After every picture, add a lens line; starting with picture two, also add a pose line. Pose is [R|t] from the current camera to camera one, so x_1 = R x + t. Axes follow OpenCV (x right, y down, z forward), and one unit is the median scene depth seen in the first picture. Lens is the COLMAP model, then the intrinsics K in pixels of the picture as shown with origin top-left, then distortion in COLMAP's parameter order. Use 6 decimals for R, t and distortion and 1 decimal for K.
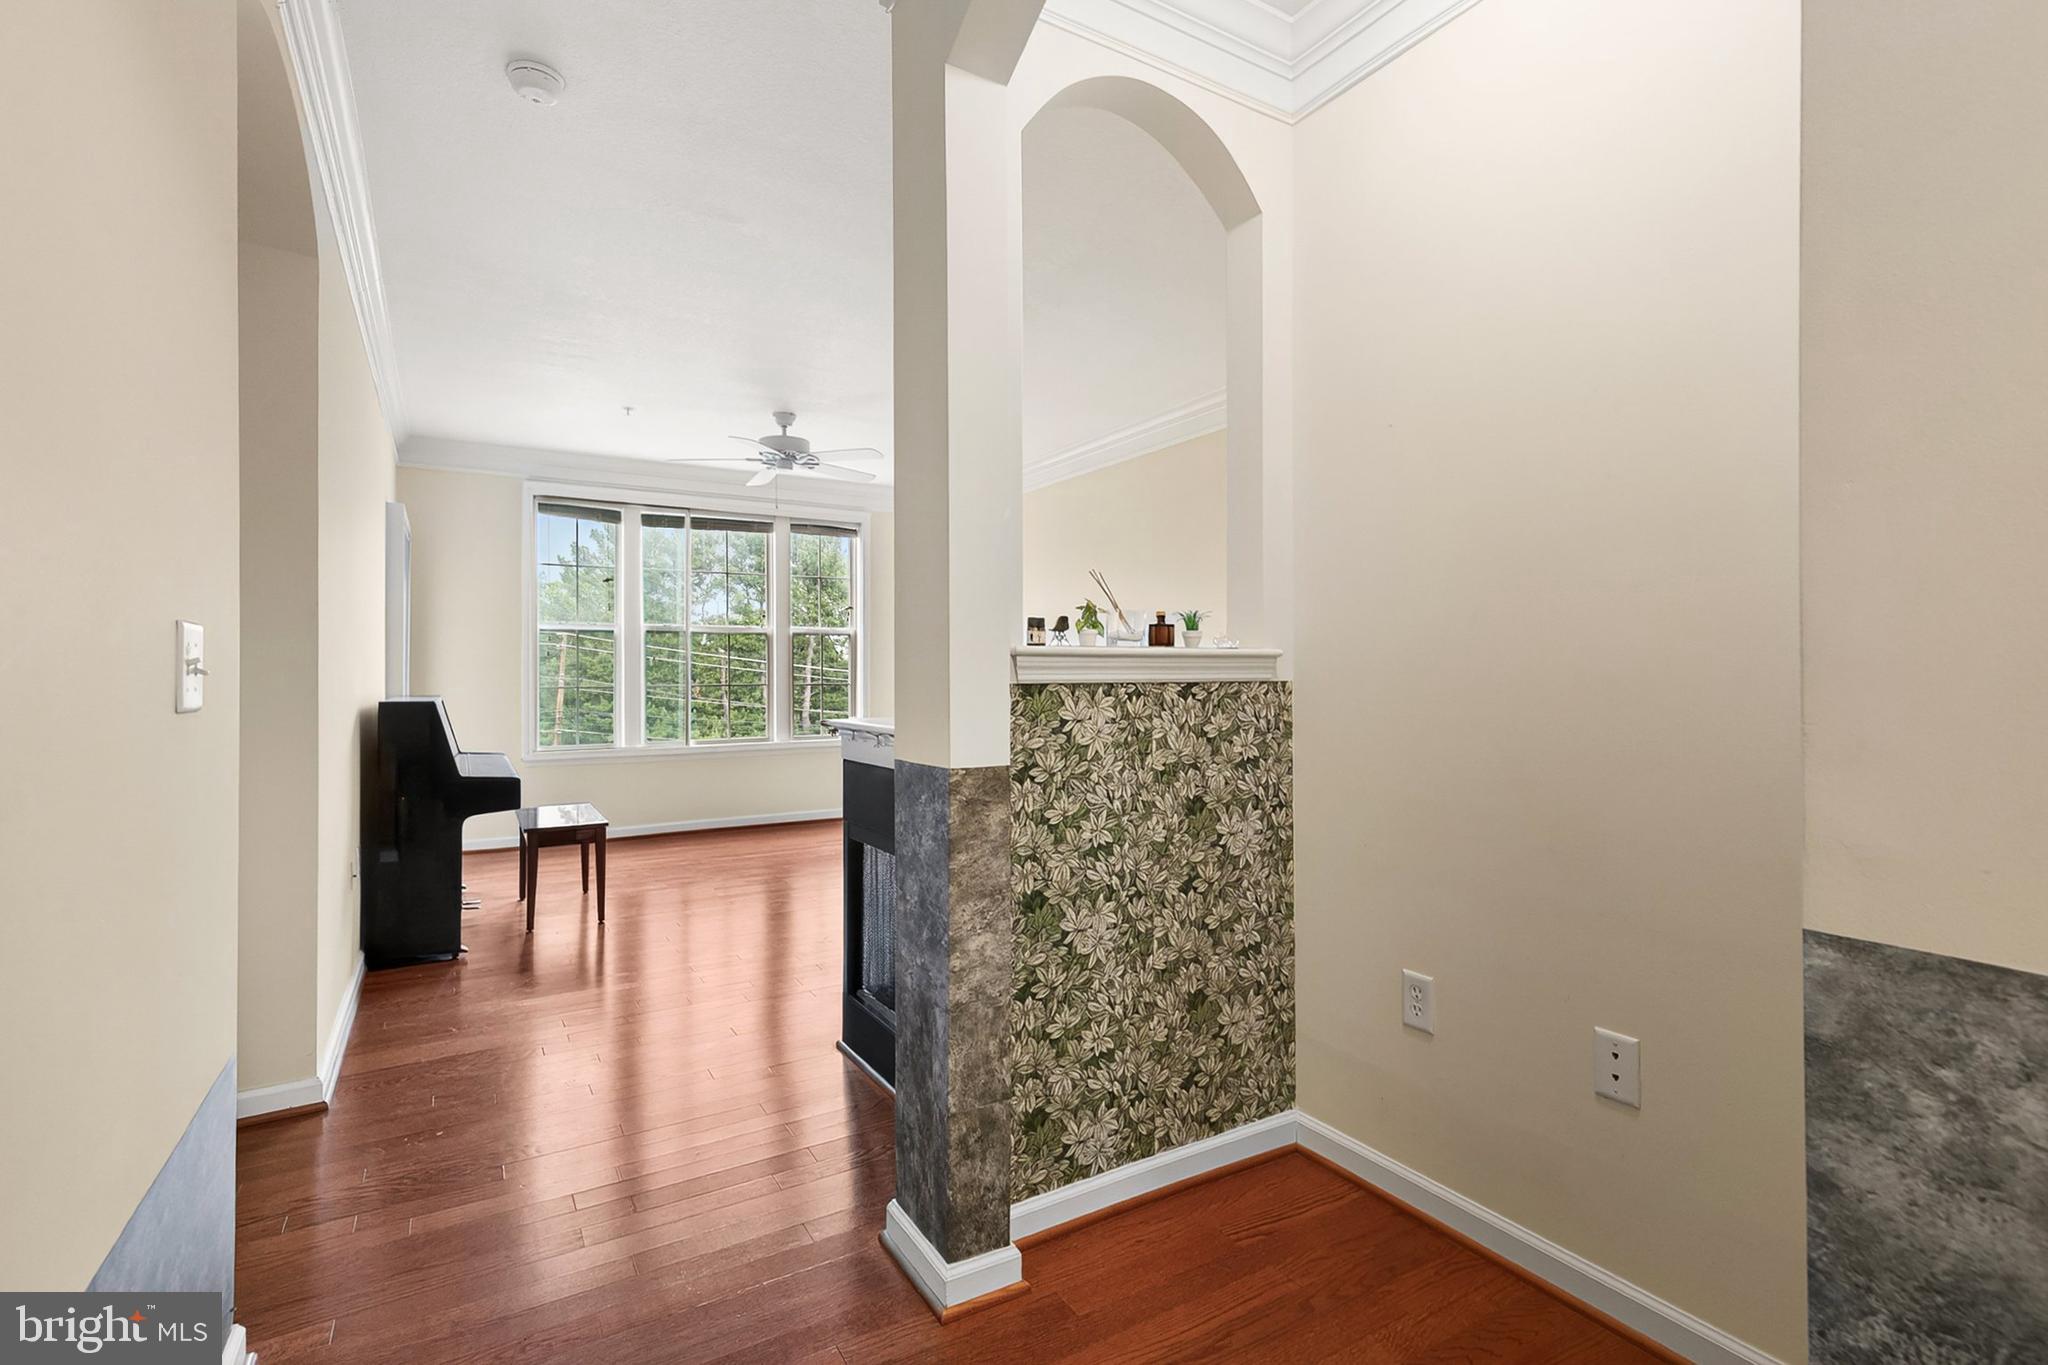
lens RADIAL K [[935.0, 0, 1026.0], [0, 935.0, 674.7], [0, 0, 1]] dist [0.010990, -0.001603]
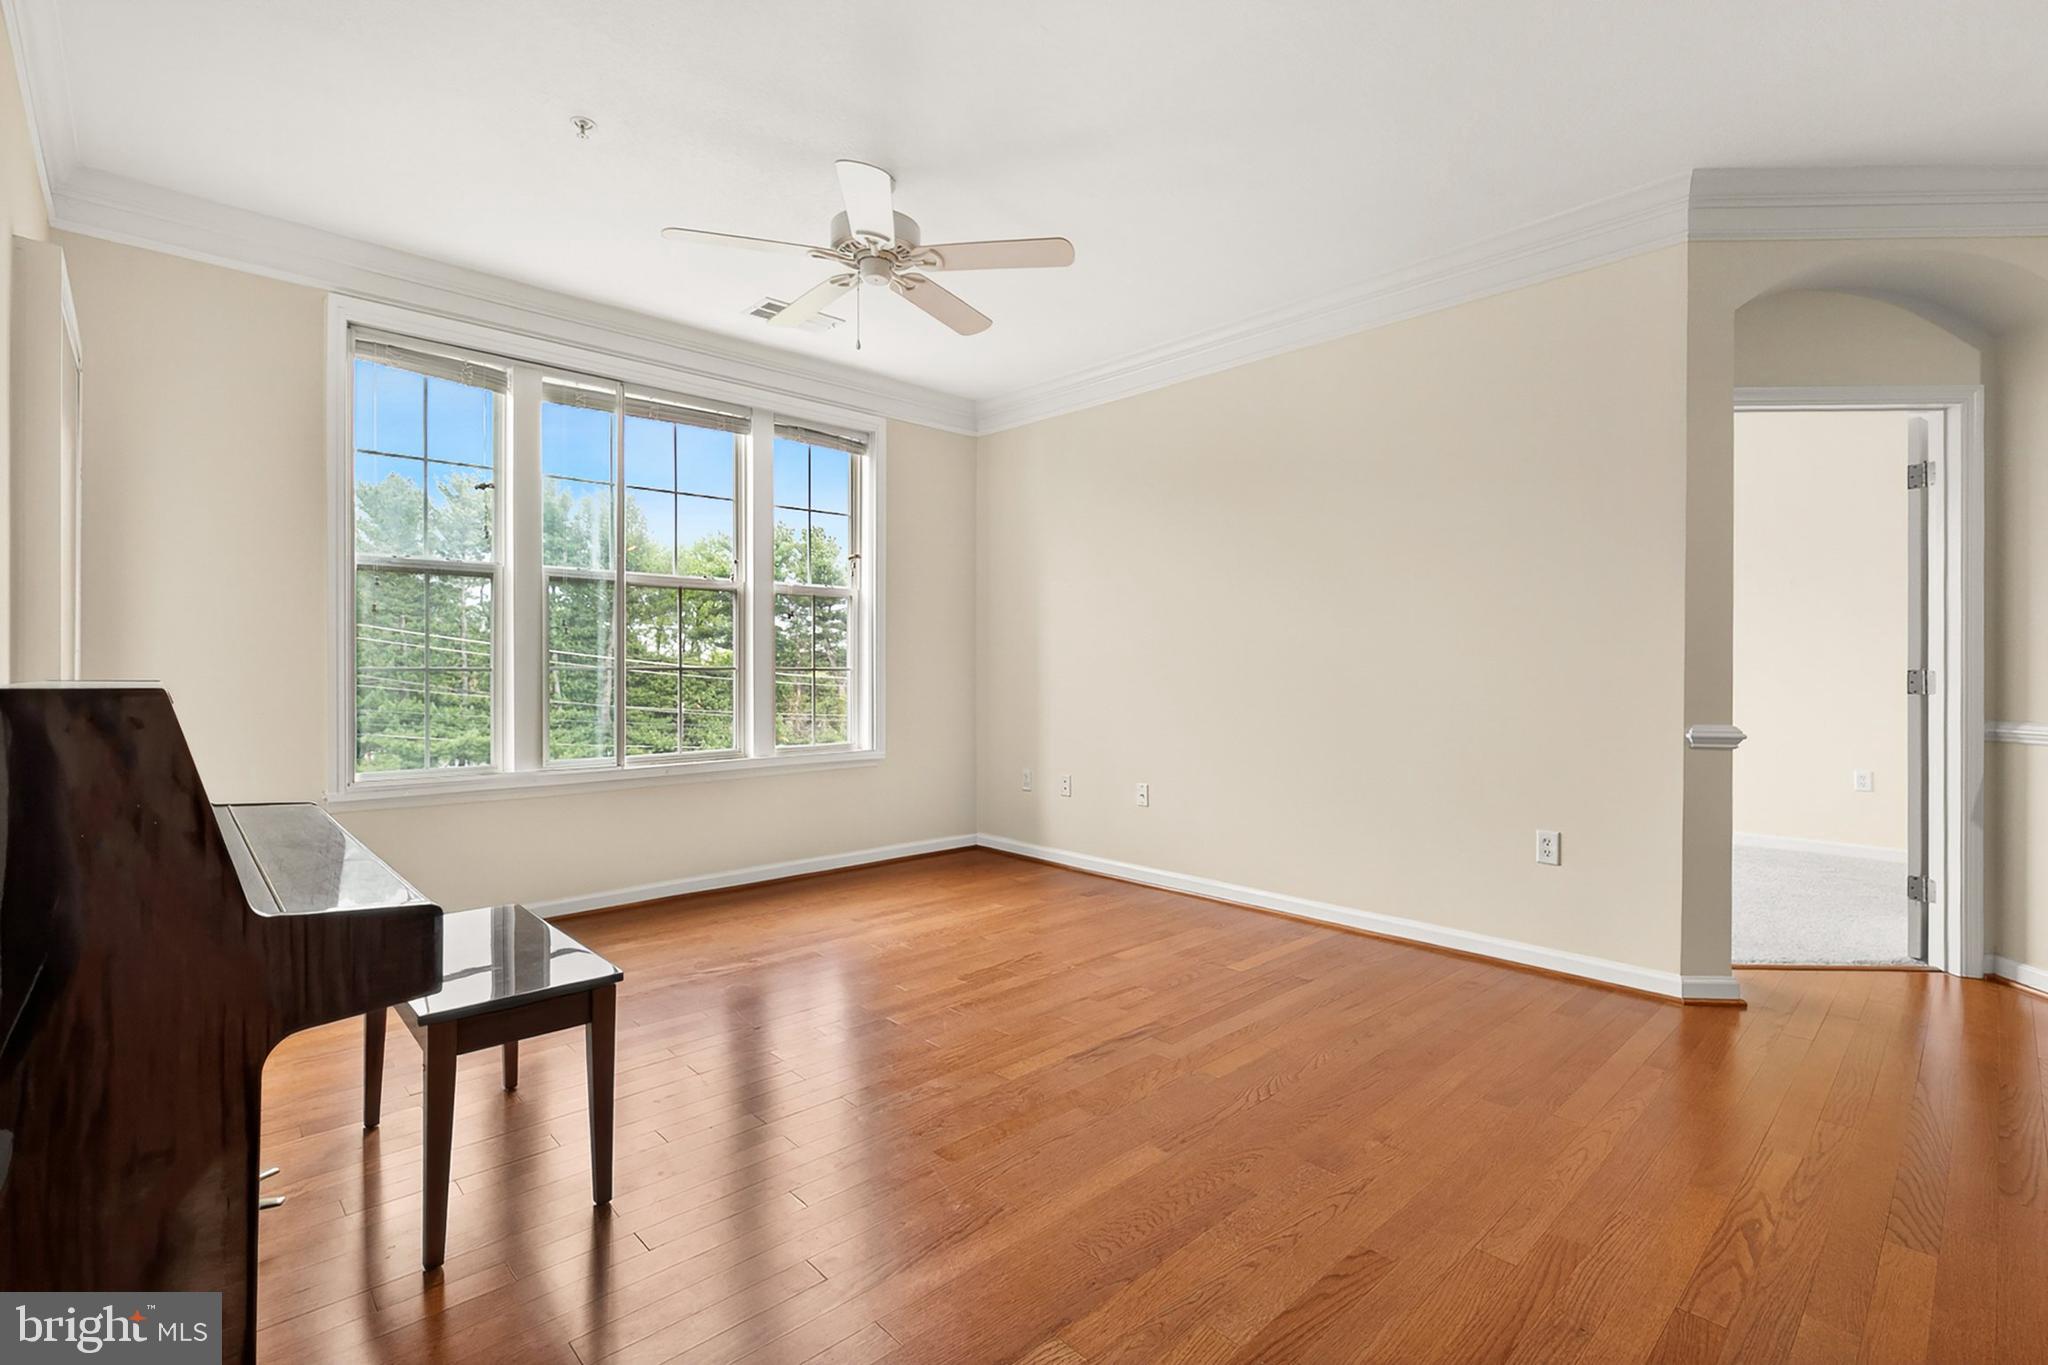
lens RADIAL K [[935.0, 0, 1018.2], [0, 935.0, 678.2], [0, 0, 1]] dist [0.010990, -0.001603]
pose [[0.980599, 0.007002, 0.195898, -0.219238], [-0.008519, 0.999940, 0.006900, 0.010456], [-0.195838, -0.008435, 0.980600, 0.337134]]
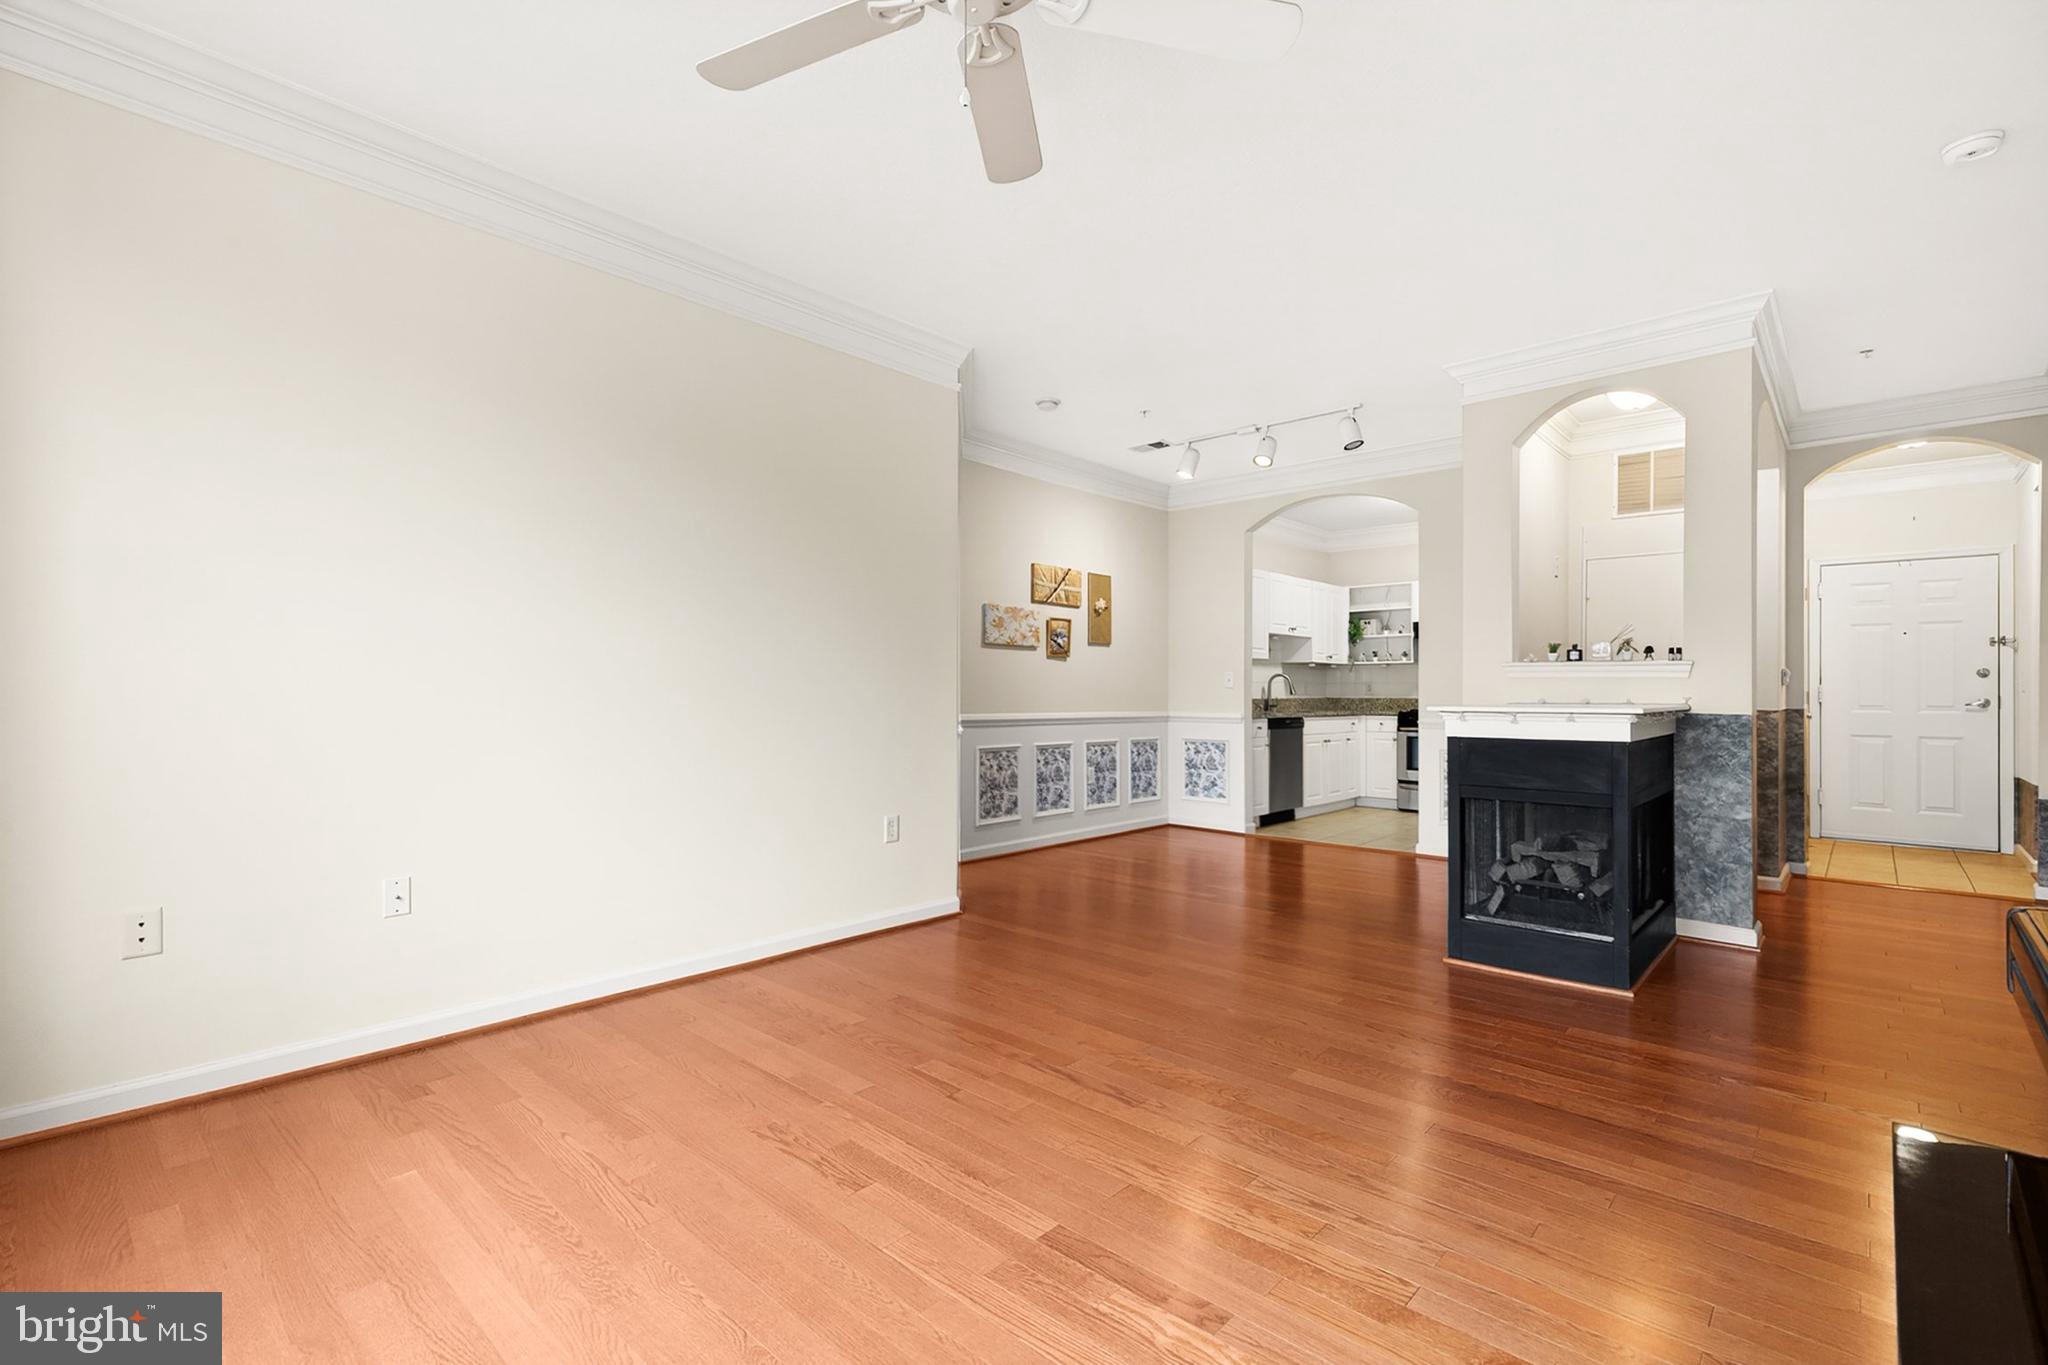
lens RADIAL K [[935.0, 0, 1011.3], [0, 935.0, 676.3], [0, 0, 1]] dist [0.010990, -0.001603]
pose [[-0.273542, 0.014837, 0.961746, -0.479322], [-0.004441, 0.999851, -0.016688, 0.011448], [-0.961850, -0.008836, -0.273435, 0.903800]]
